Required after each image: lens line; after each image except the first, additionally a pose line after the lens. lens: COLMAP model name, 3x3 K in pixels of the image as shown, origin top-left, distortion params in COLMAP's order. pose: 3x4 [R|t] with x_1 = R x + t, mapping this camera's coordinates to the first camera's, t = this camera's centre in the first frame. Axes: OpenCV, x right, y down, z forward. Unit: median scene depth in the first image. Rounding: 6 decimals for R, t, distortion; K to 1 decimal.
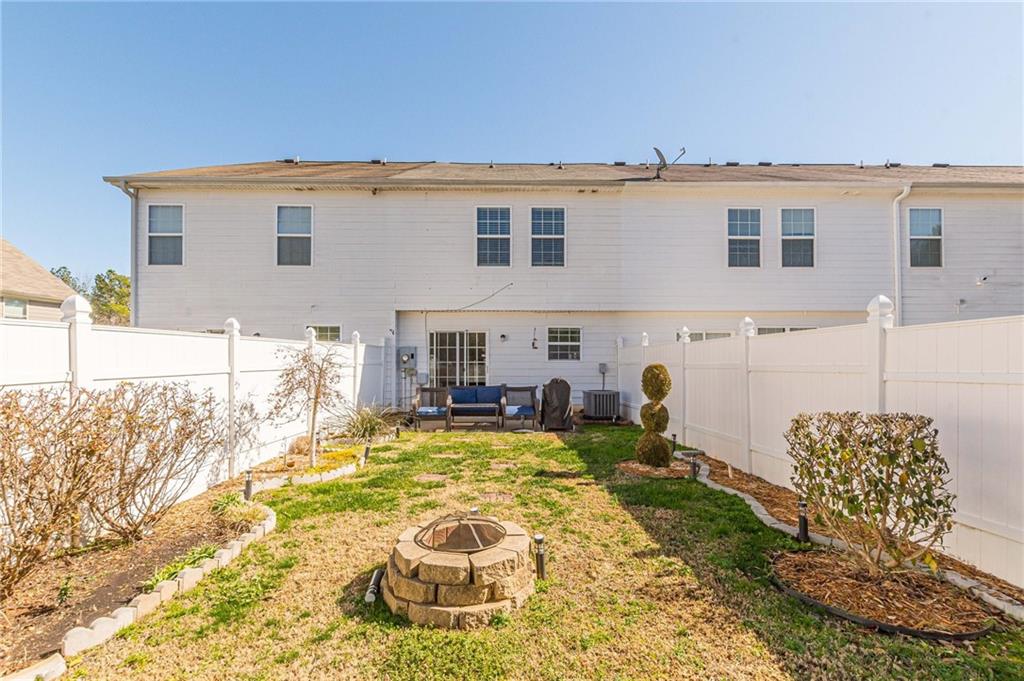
lens RADIAL K [[456.1, 0, 509.8], [0, 456.1, 358.4], [0, 0, 1]] dist [0.002835, 0.000135]
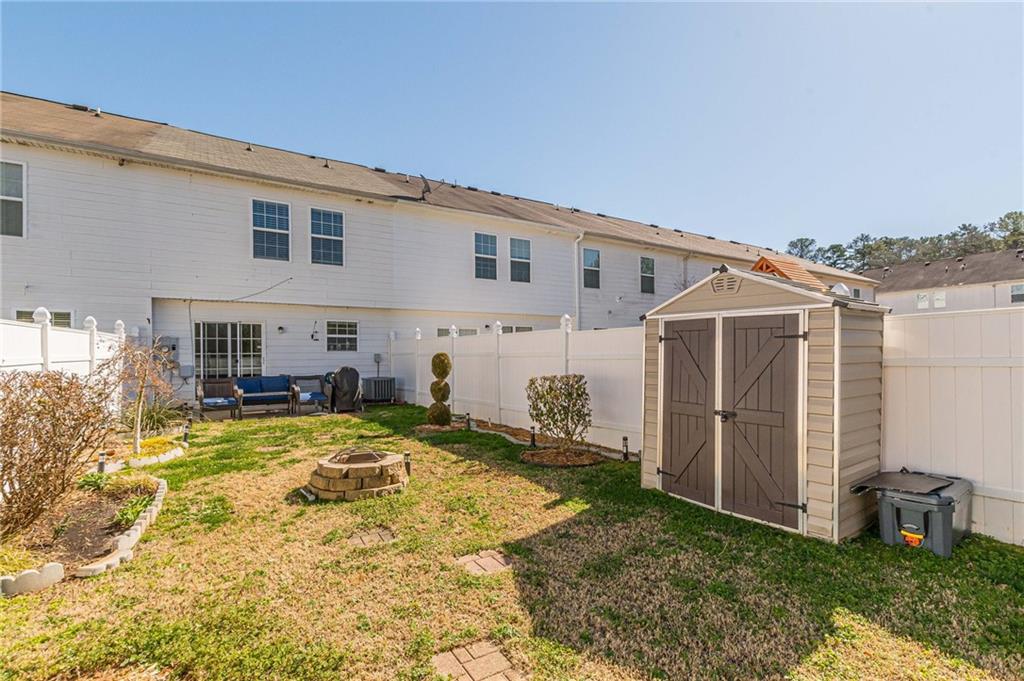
lens RADIAL K [[456.1, 0, 509.8], [0, 456.1, 358.4], [0, 0, 1]] dist [0.002835, 0.000135]
pose [[0.851904, -0.012393, 0.523552, -0.173990], [0.003639, 0.999836, 0.017745, 0.004482], [-0.523686, -0.013212, 0.851809, -0.225243]]
